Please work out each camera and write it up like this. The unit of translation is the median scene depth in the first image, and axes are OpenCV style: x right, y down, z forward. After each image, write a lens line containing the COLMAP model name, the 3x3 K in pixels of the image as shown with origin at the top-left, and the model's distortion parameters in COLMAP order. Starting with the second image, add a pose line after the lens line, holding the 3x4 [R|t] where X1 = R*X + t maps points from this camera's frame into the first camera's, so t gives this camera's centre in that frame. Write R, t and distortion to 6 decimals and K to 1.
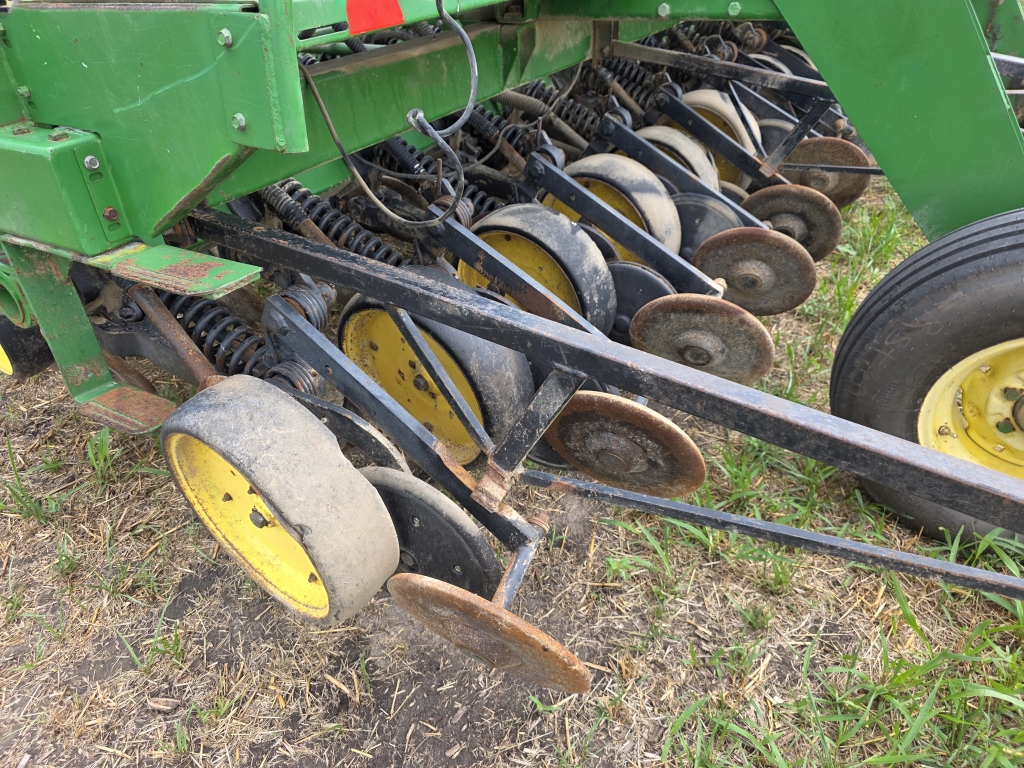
lens RADIAL K [[681.2, 0, 501.1], [0, 681.2, 404.0], [0, 0, 1]] dist [0.026939, -0.006138]
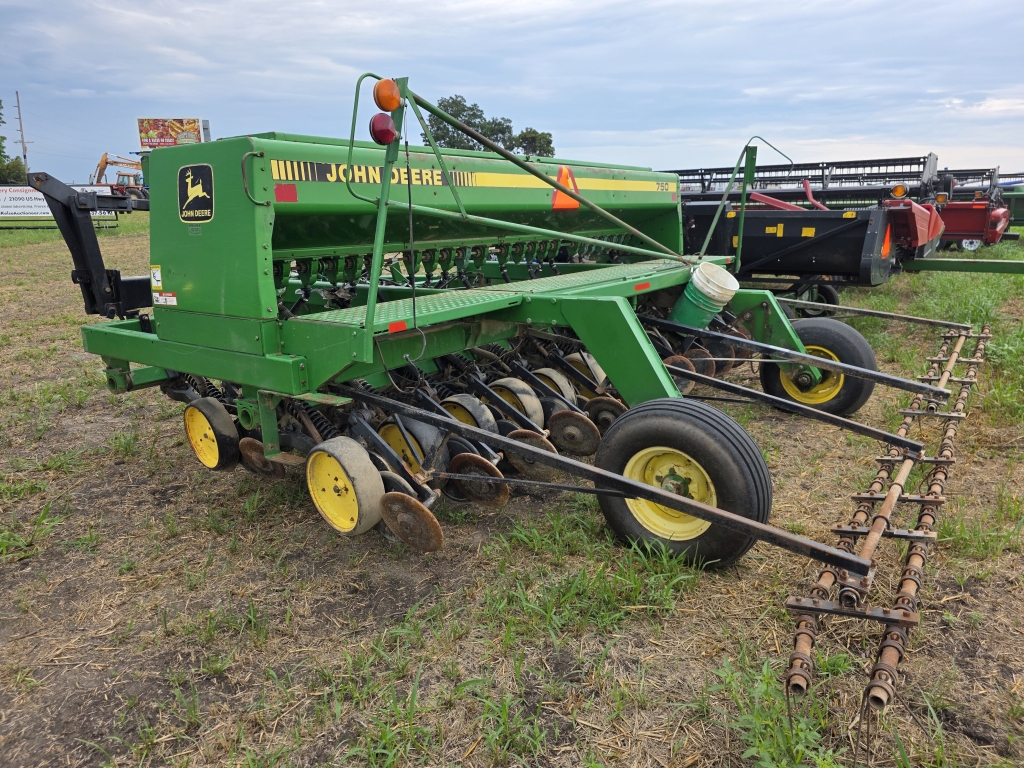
lens RADIAL K [[681.2, 0, 501.1], [0, 681.2, 404.0], [0, 0, 1]] dist [0.026939, -0.006138]
pose [[0.995905, 0.047811, -0.076731, 0.380596], [-0.070819, 0.940129, -0.333381, 0.551506], [0.056198, 0.337449, 0.939665, -1.263533]]
